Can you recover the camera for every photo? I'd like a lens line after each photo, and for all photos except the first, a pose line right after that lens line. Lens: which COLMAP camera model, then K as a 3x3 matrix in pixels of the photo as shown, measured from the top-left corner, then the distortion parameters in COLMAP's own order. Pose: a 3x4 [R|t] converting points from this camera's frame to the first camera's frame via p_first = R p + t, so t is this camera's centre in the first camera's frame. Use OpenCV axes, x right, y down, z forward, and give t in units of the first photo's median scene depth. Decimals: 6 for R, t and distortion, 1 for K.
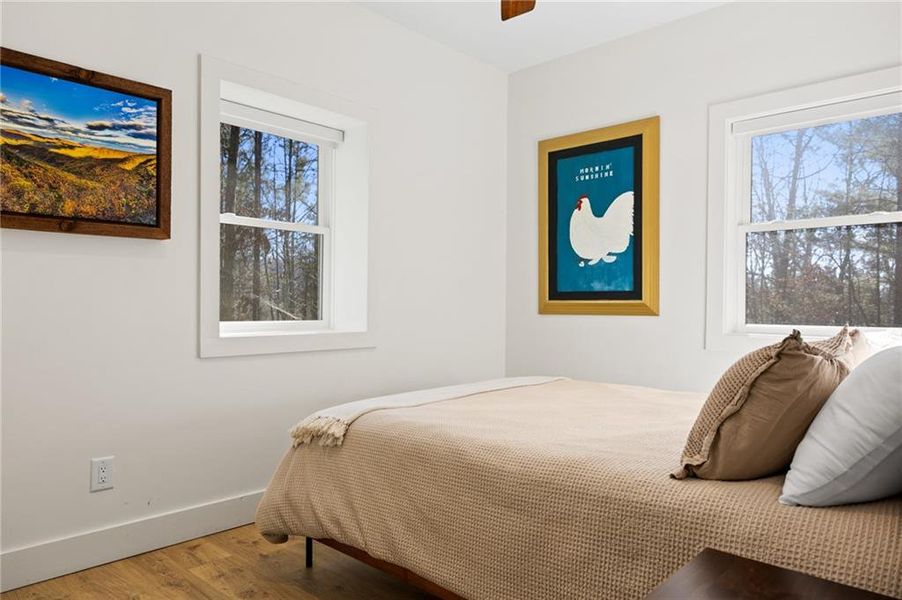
lens RADIAL K [[610.5, 0, 463.5], [0, 610.5, 304.5], [0, 0, 1]] dist [-0.003263, -0.002078]
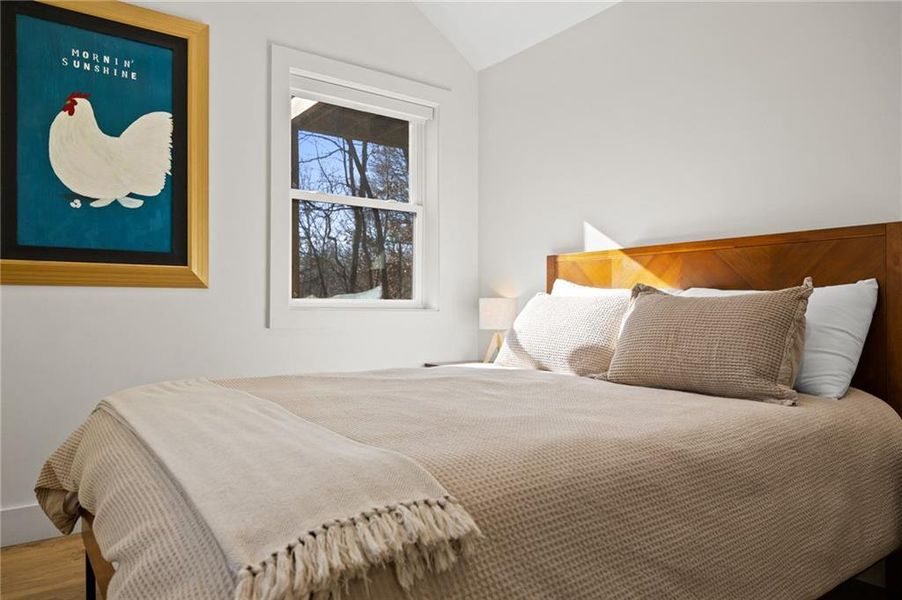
lens RADIAL K [[610.5, 0, 463.5], [0, 610.5, 304.5], [0, 0, 1]] dist [-0.003263, -0.002078]
pose [[0.195209, -0.004733, 0.980750, -0.345203], [-0.007142, 0.999955, 0.006247, 0.030101], [-0.980736, -0.008224, 0.195166, 0.509340]]
